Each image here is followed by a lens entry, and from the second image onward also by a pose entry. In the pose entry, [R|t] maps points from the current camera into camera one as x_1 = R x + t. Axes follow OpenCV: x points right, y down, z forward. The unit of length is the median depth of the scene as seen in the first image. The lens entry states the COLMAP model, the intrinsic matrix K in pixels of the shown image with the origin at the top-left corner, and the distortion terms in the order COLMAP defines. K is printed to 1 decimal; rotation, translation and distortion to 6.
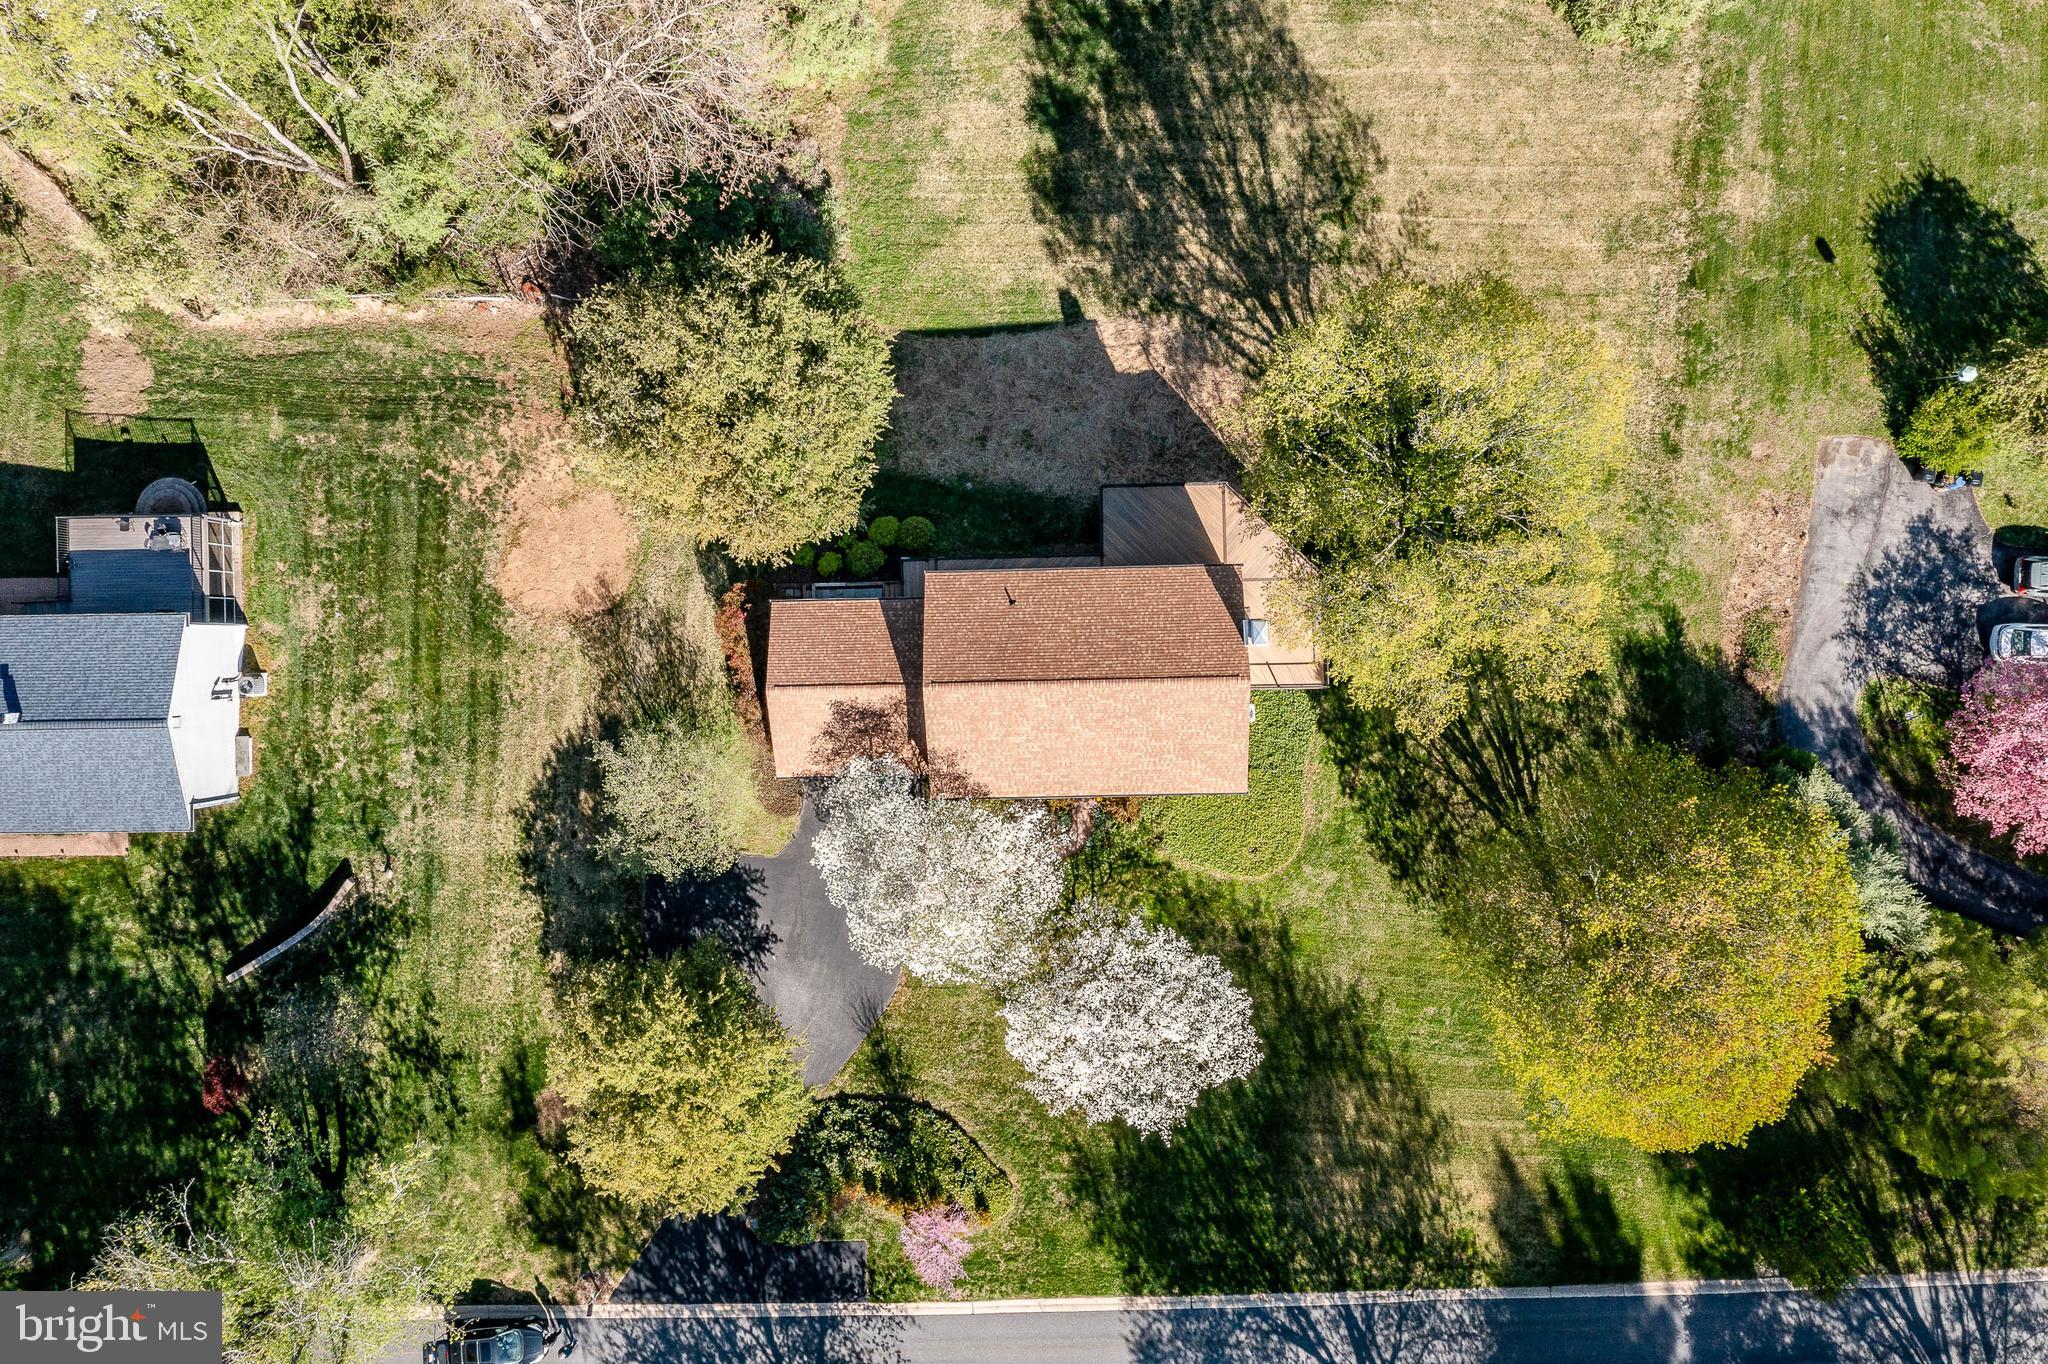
lens RADIAL K [[1594.5, 0, 1024.1], [0, 1594.5, 708.0], [0, 0, 1]] dist [0.004008, 0.026298]
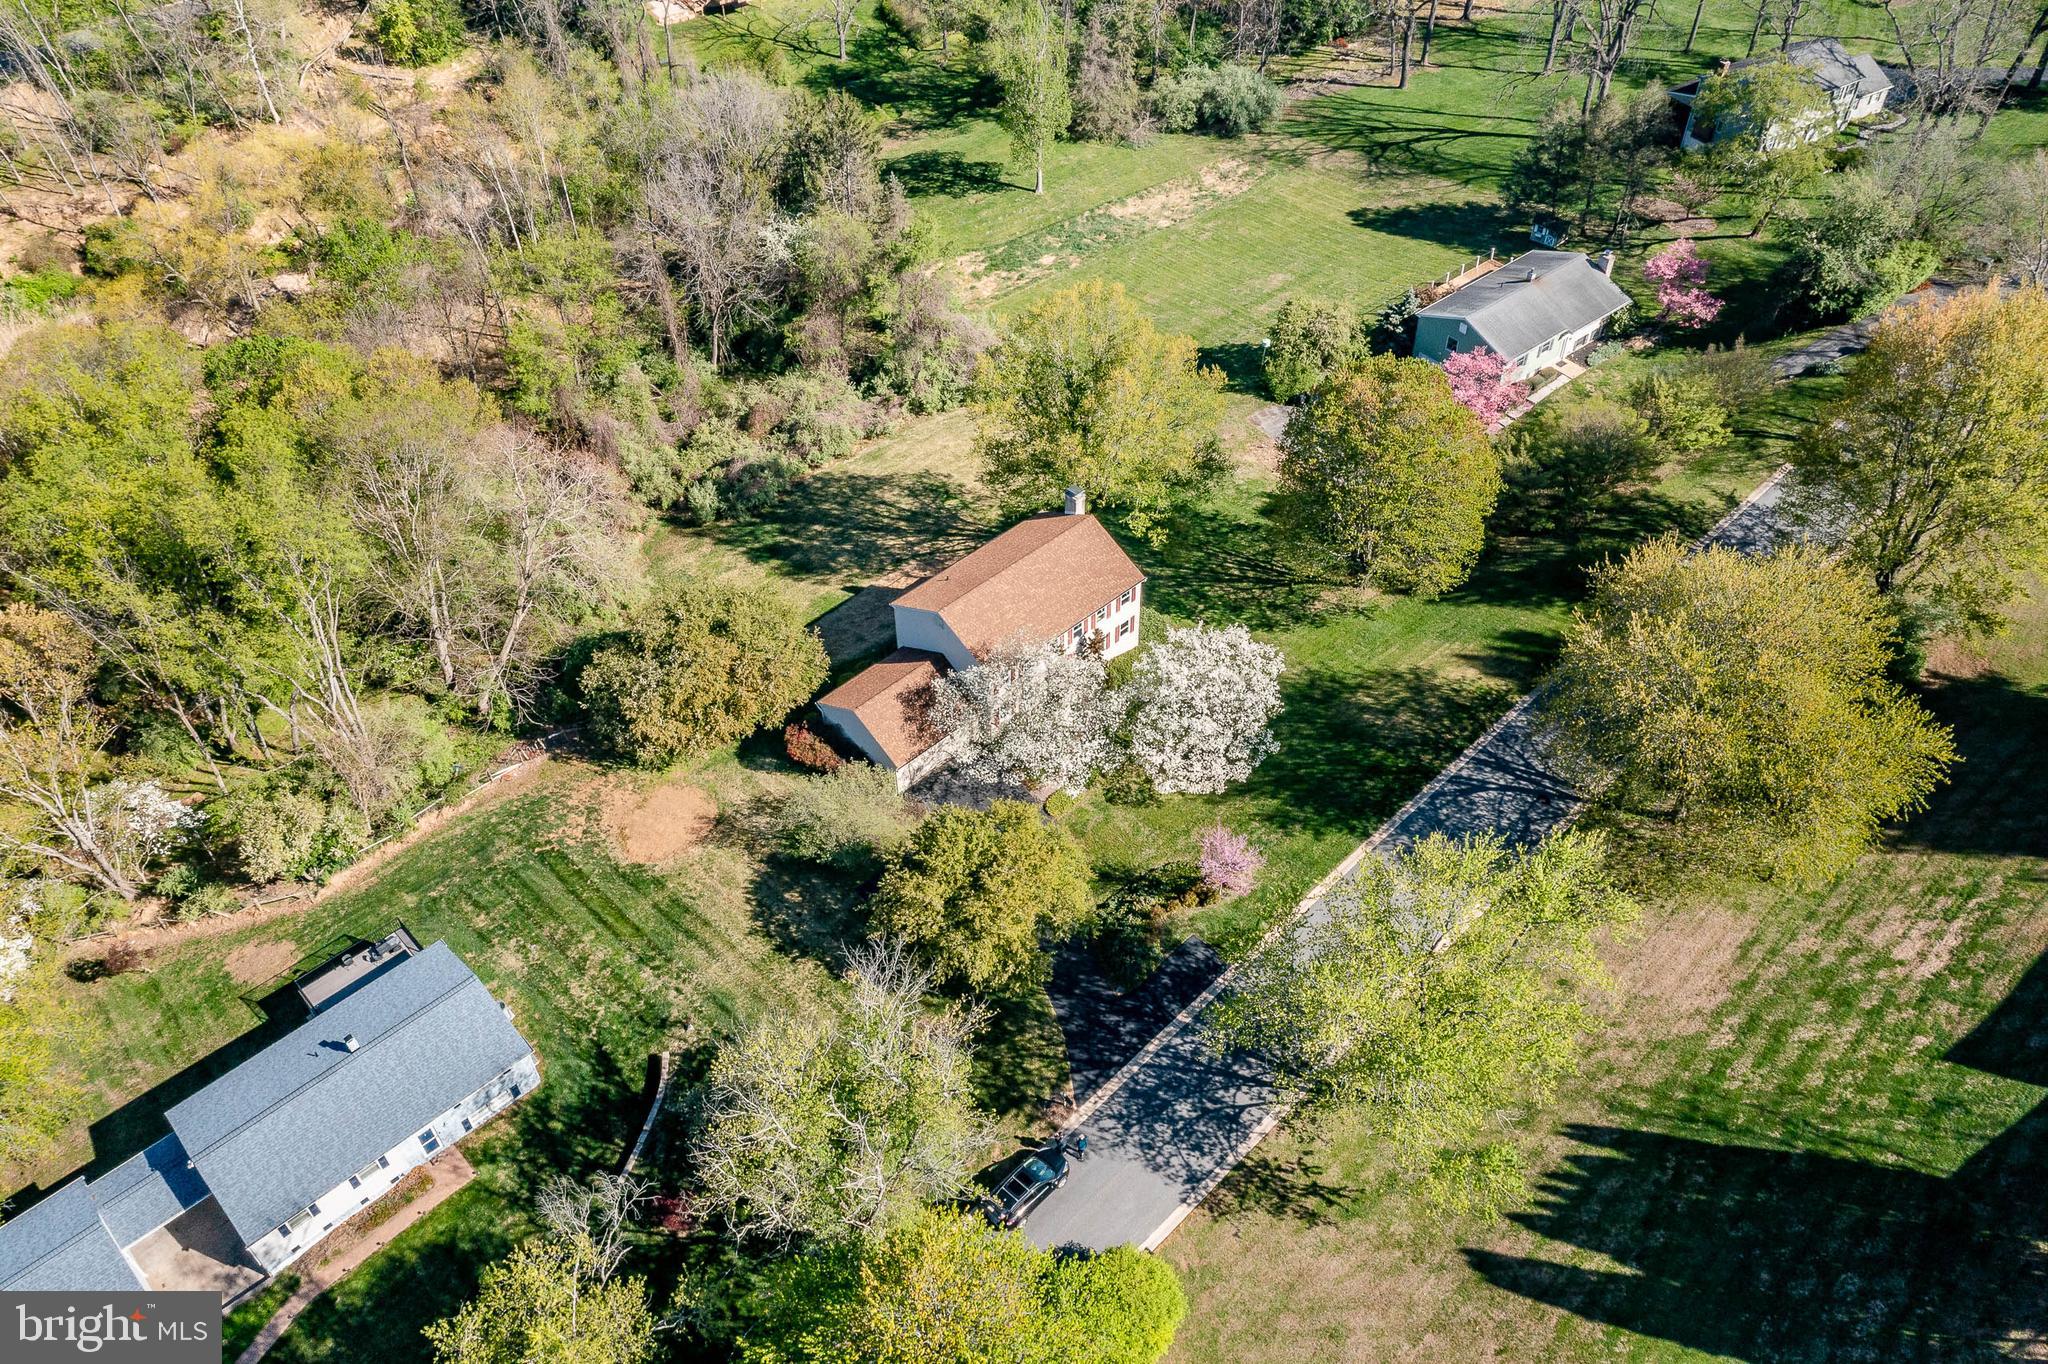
lens RADIAL K [[1643.2, 0, 1010.0], [0, 1643.2, 679.7], [0, 0, 1]] dist [0.000681, 0.037695]
pose [[0.741381, -0.466583, 0.482343, -0.678237], [0.671040, 0.507124, -0.540861, 0.772025], [0.007749, 0.724655, 0.689068, -0.012936]]
